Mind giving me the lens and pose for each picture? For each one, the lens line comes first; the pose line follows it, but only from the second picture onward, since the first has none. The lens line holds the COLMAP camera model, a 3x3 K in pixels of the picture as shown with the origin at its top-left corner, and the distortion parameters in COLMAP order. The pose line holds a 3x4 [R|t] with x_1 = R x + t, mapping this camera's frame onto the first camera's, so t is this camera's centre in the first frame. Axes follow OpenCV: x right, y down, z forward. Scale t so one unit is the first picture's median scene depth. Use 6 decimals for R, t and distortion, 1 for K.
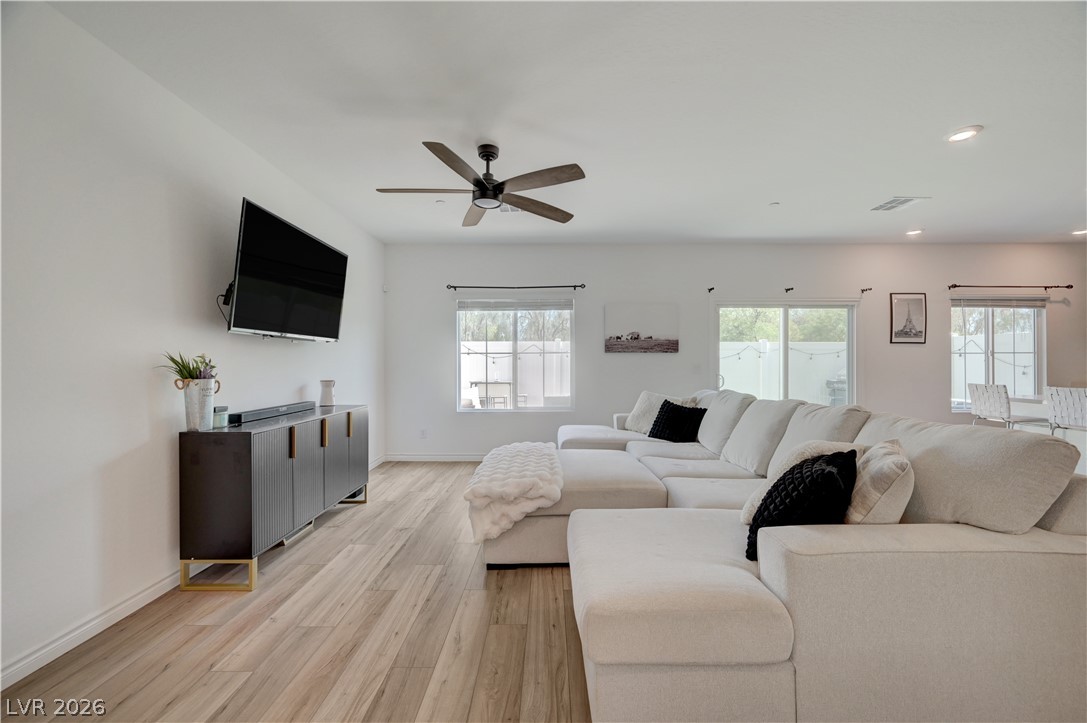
lens RADIAL K [[433.2, 0, 544.8], [0, 433.2, 362.4], [0, 0, 1]] dist [-0.002197, 0.000088]
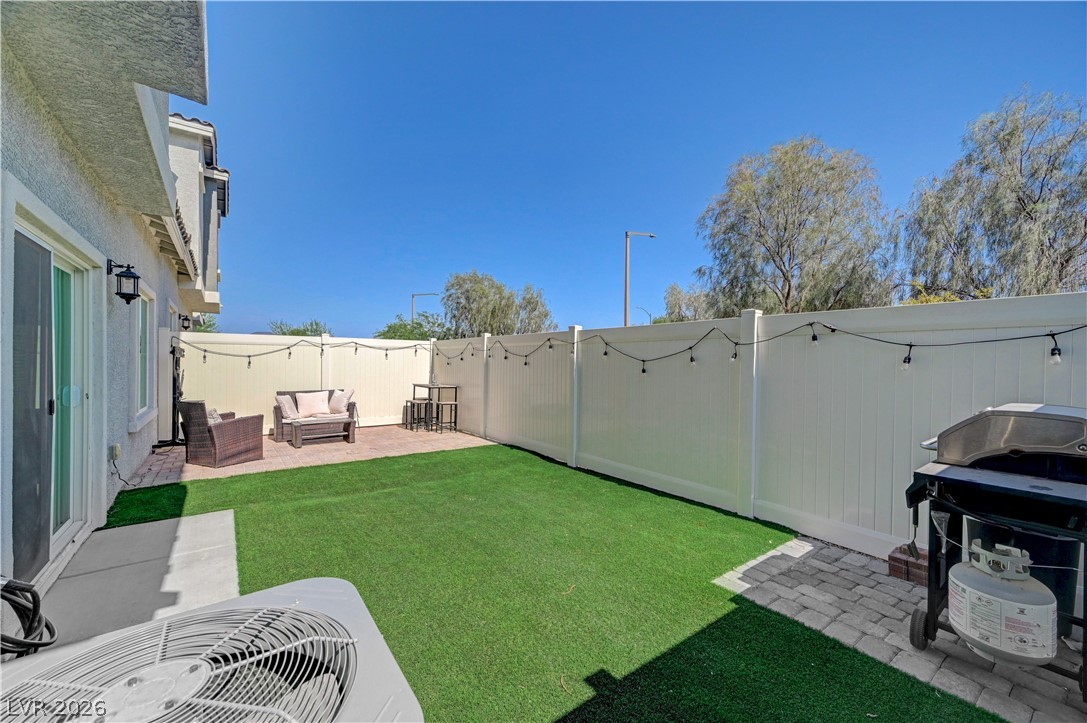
lens RADIAL K [[427.5, 0, 545.6], [0, 427.5, 361.7], [0, 0, 1]] dist [0.002597, 0.000619]
pose [[0.610527, 0.006138, -0.791972, 1.299581], [-0.007252, 0.999971, 0.002159, -0.011914], [0.791963, 0.004426, 0.610554, 1.175048]]
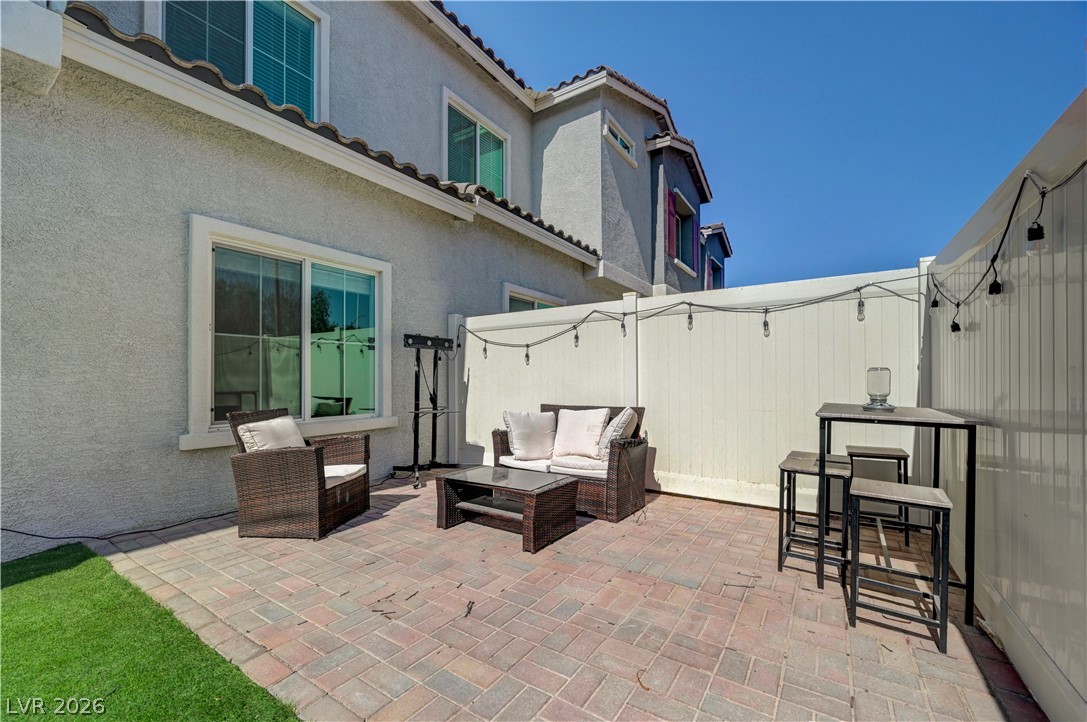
lens RADIAL K [[437.0, 0, 543.2], [0, 437.0, 375.0], [0, 0, 1]] dist [-0.001709, -0.000189]
pose [[-0.540796, 0.000236, -0.841154, 0.333494], [0.010157, 0.999929, -0.006250, 0.046250], [0.841093, -0.011923, -0.540760, 1.773548]]
